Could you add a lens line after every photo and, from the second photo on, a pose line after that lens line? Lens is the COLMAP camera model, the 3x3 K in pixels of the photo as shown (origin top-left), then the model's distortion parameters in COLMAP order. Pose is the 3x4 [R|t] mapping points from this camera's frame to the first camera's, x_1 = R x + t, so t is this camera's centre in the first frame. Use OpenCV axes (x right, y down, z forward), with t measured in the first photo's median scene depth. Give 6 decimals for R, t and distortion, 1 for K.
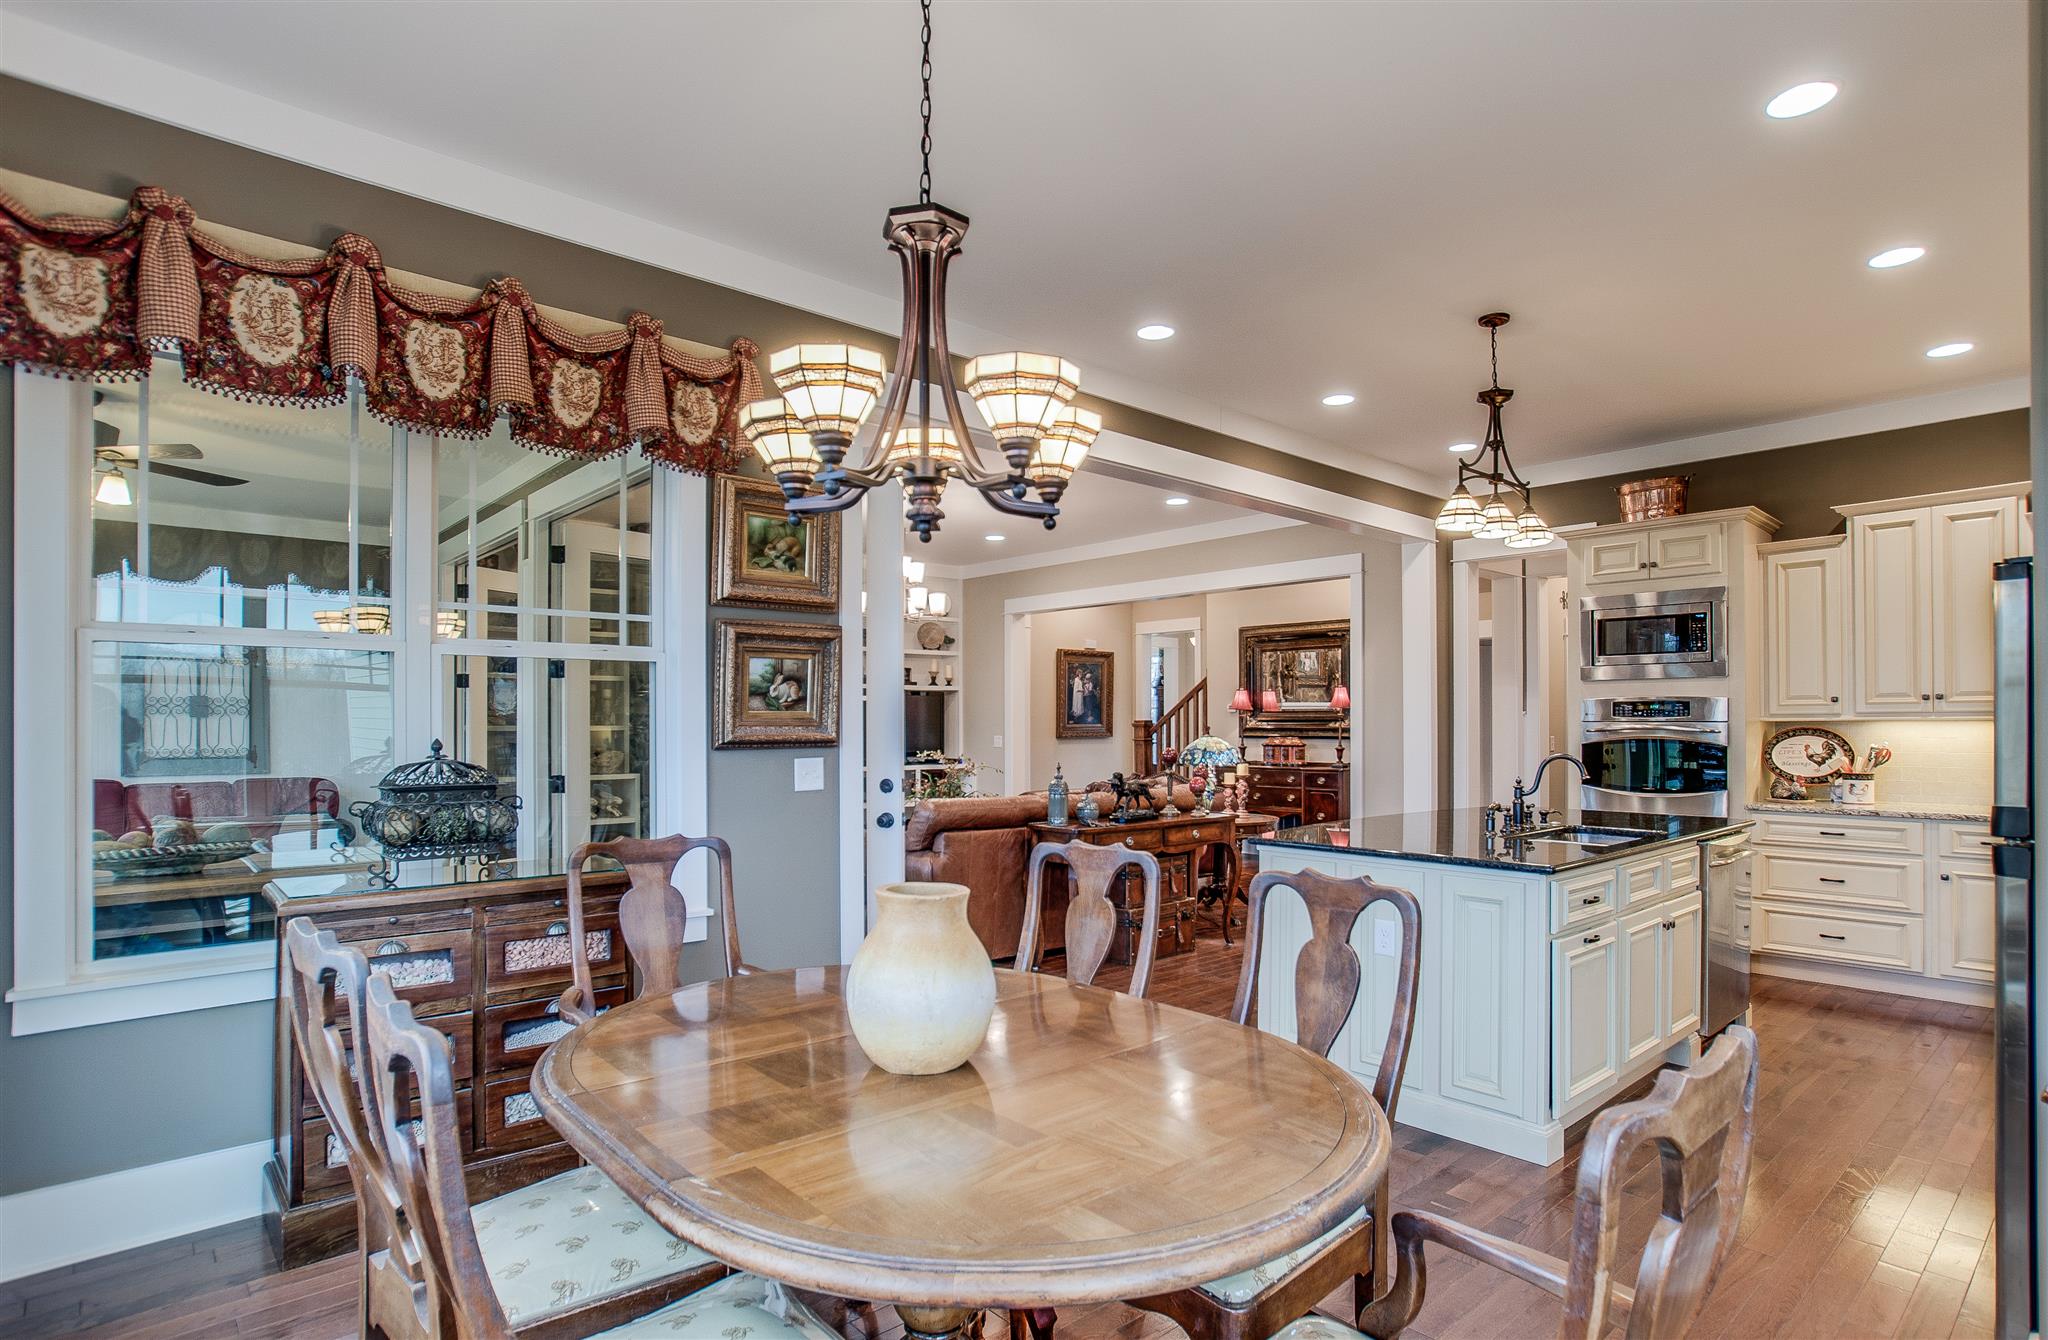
lens RADIAL K [[1002.6, 0, 1040.8], [0, 1002.6, 714.0], [0, 0, 1]] dist [-0.003006, -0.000111]
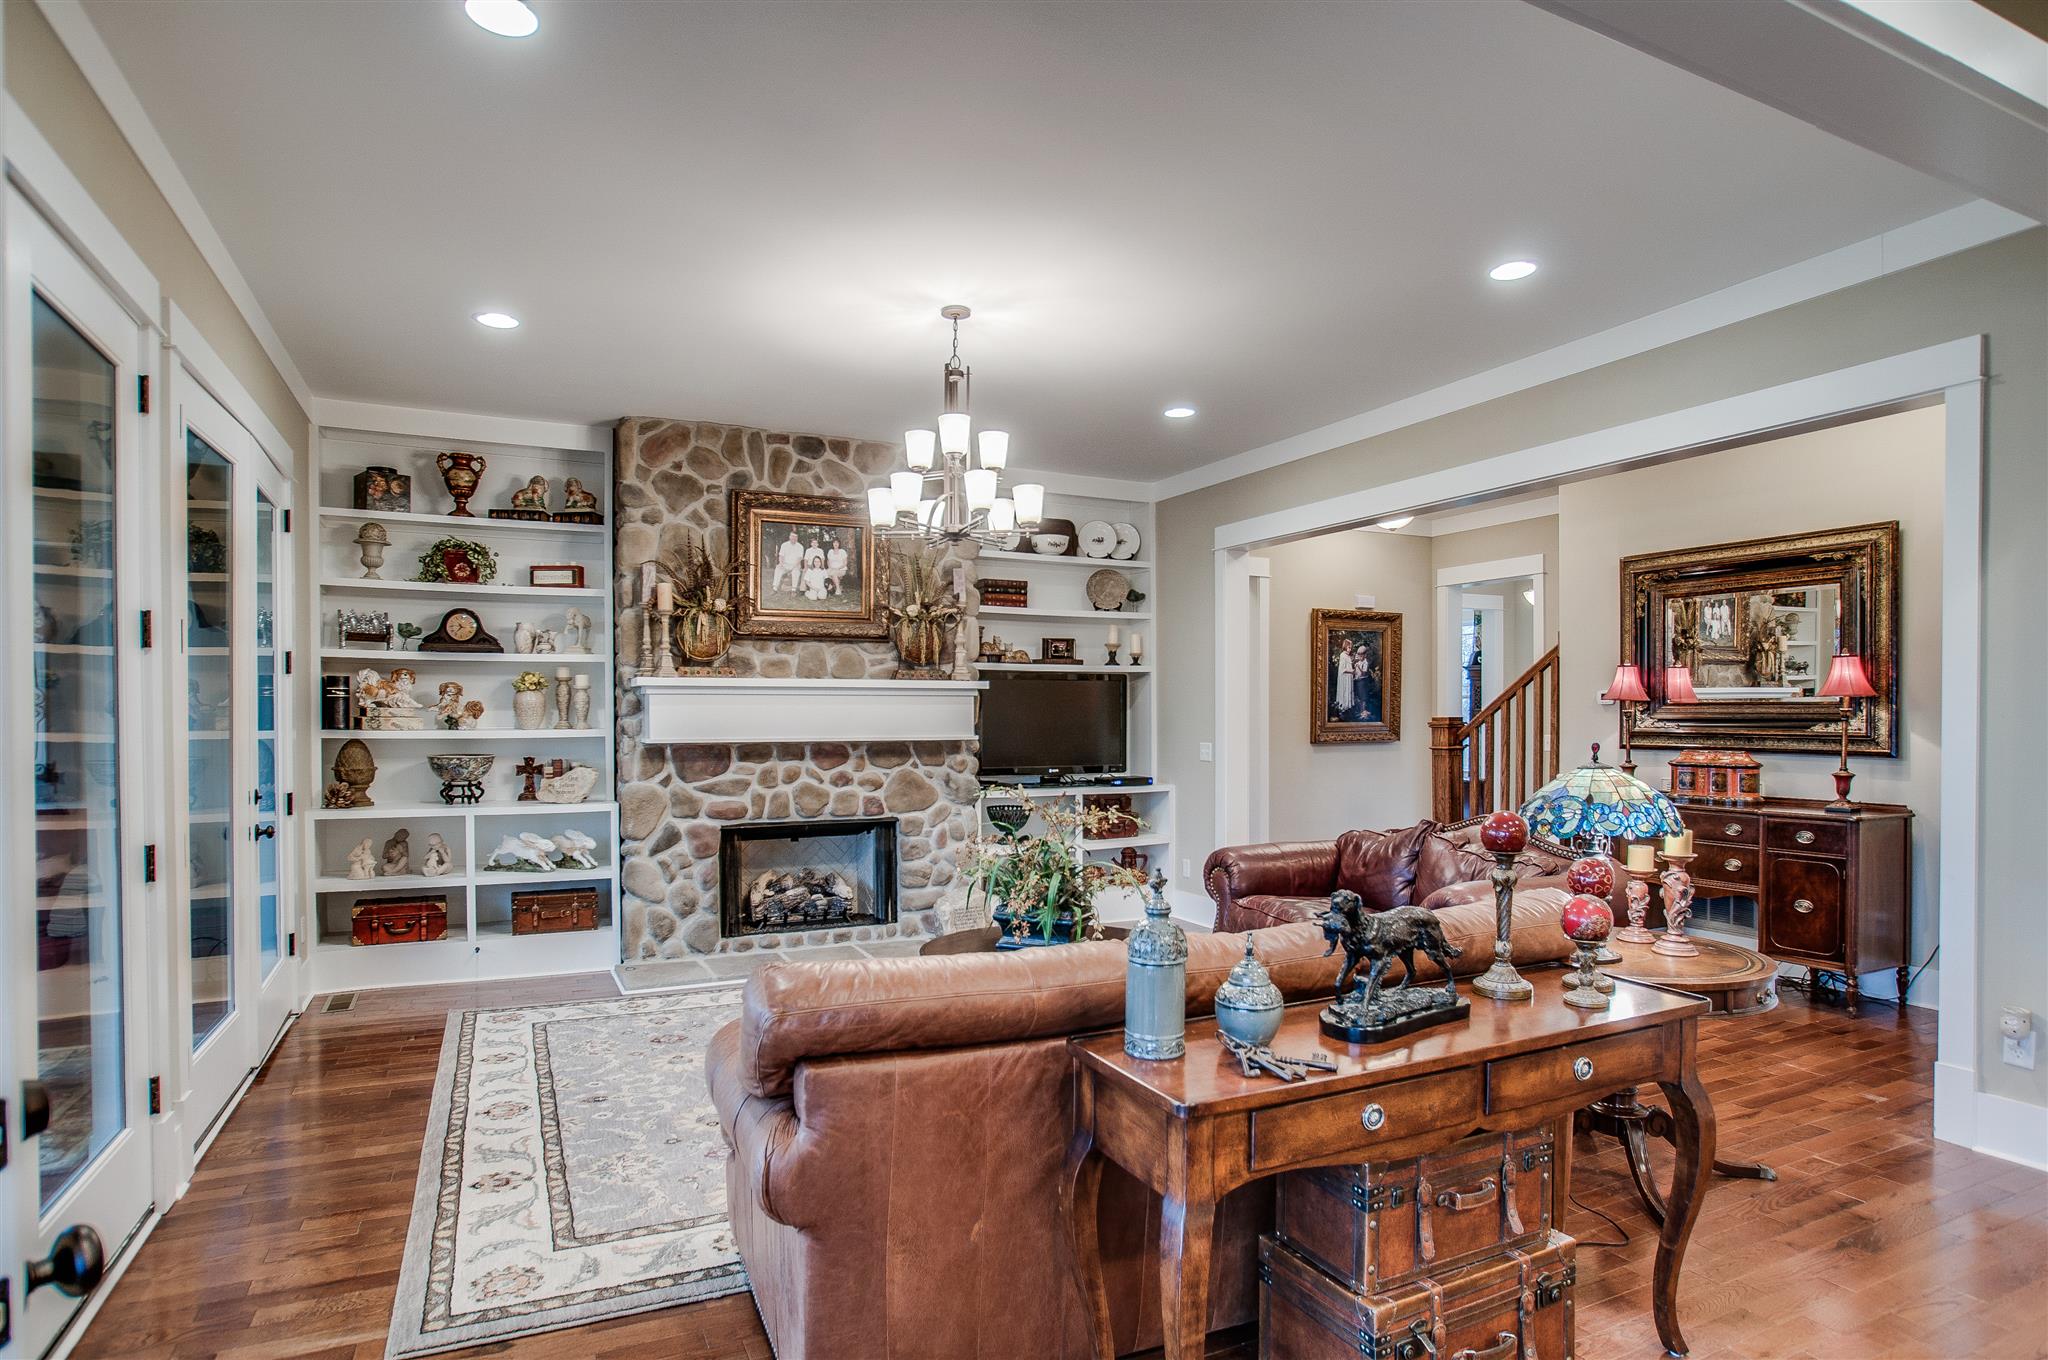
lens RADIAL K [[1132.0, 0, 1035.6], [0, 1132.0, 735.8], [0, 0, 1]] dist [-0.019185, 0.003558]
pose [[0.968082, 0.002795, -0.250616, 0.031268], [0.004176, 0.999619, 0.027278, -0.002549], [0.250597, -0.027454, 0.967702, 0.262798]]
